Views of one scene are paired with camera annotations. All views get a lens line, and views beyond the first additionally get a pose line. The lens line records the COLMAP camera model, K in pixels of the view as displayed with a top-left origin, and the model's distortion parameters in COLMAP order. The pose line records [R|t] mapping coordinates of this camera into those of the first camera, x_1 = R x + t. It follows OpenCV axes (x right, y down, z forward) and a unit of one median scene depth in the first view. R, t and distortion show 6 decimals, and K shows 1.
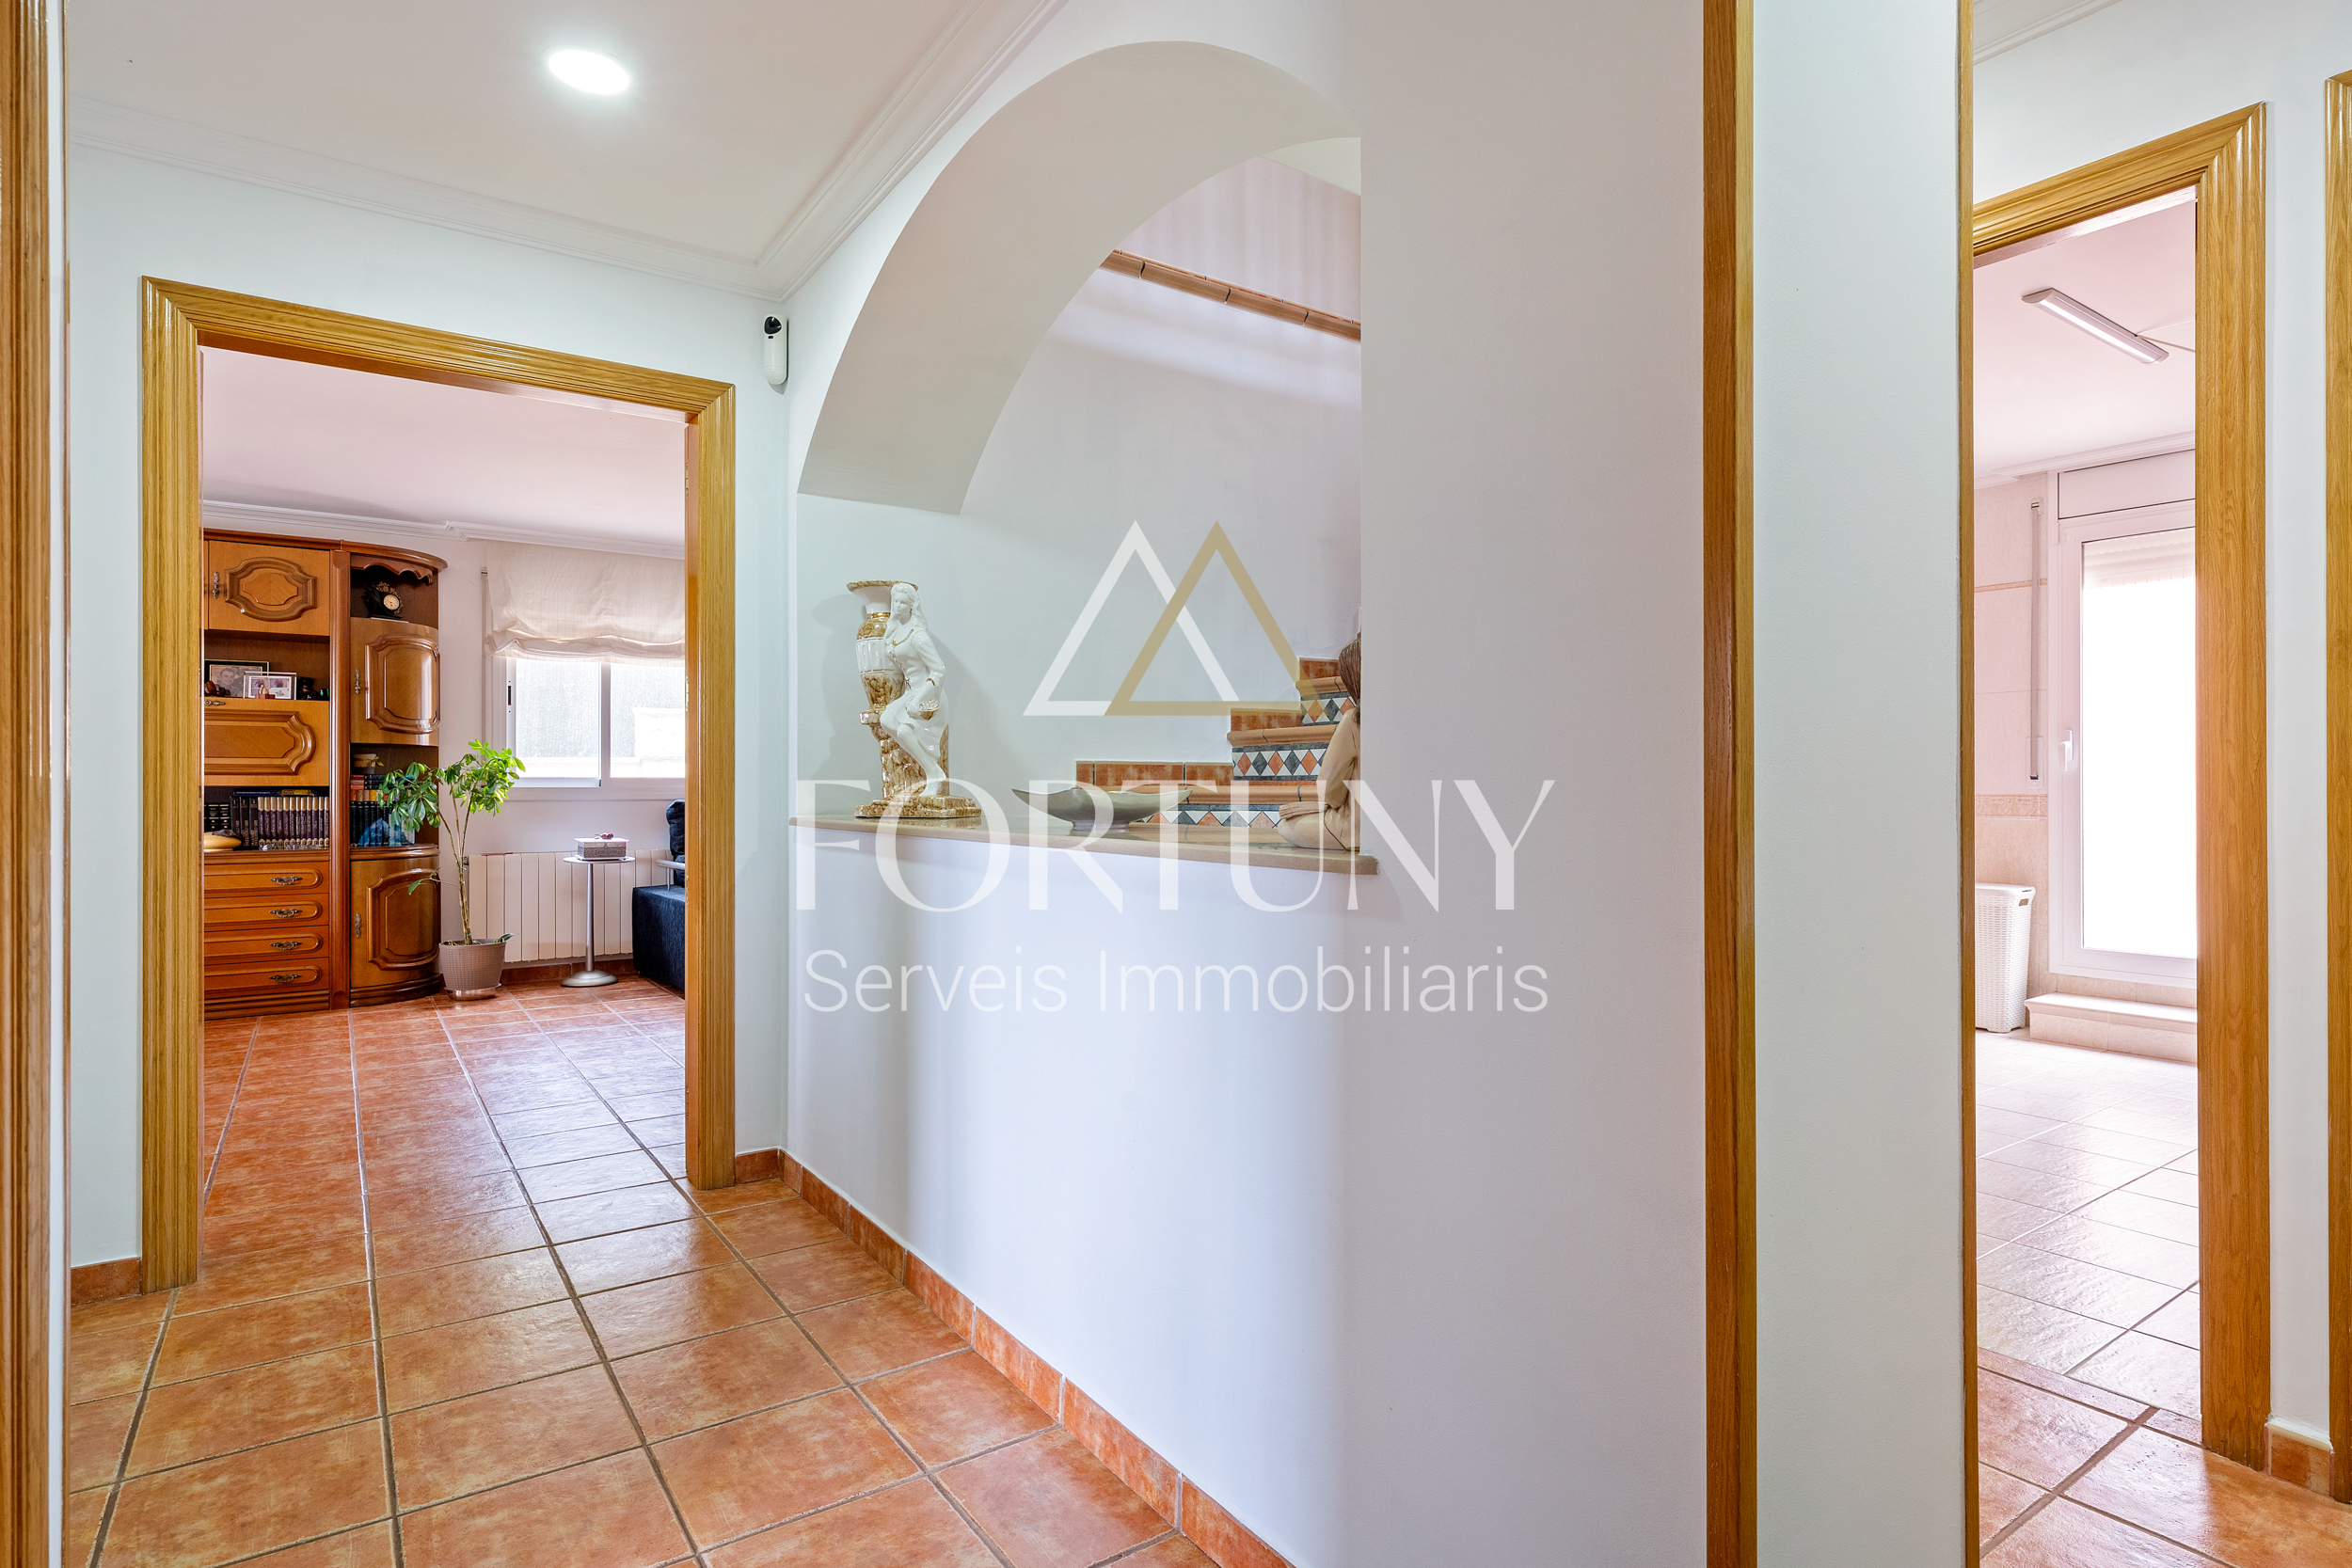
lens RADIAL K [[1214.3, 0, 1175.7], [0, 1214.3, 785.2], [0, 0, 1]] dist [-0.000654, 0.000066]
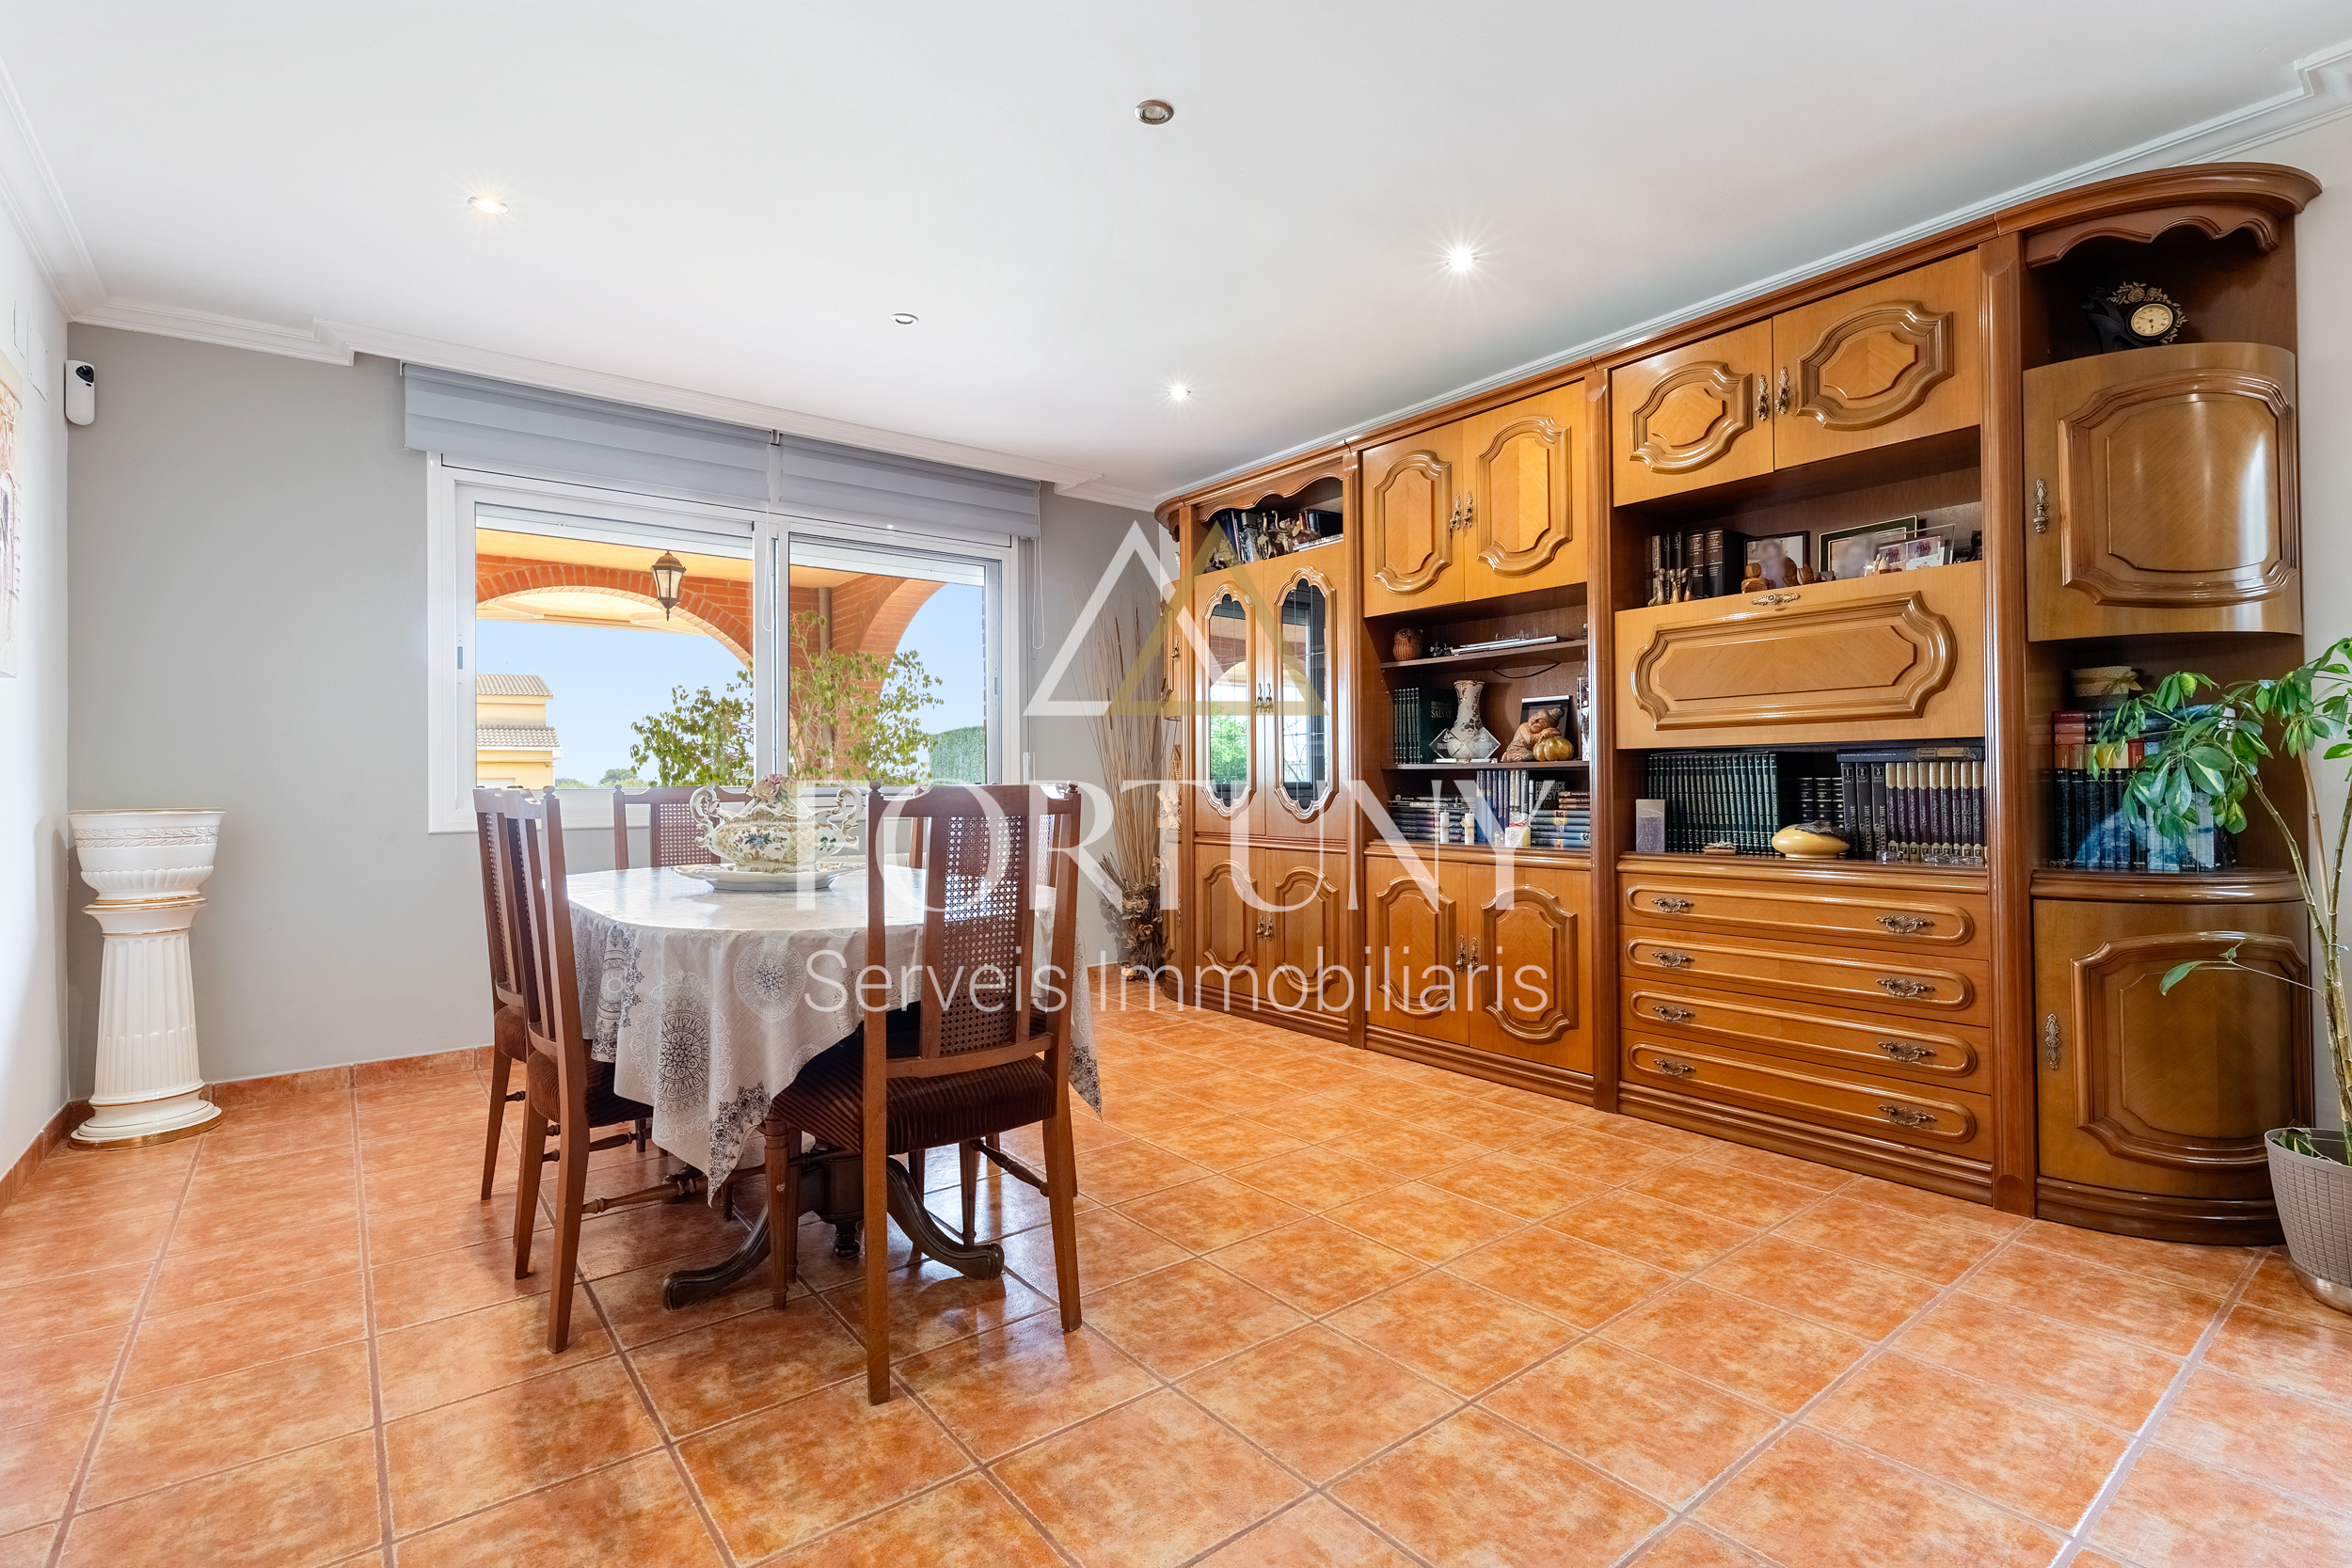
lens RADIAL K [[1070.5, 0, 1172.8], [0, 1070.5, 770.6], [0, 0, 1]] dist [-0.004313, 0.000050]
pose [[0.043180, -0.012829, -0.998985, -0.288047], [0.011424, 0.999859, -0.012347, 0.015455], [0.999002, -0.010879, 0.043321, 0.655146]]
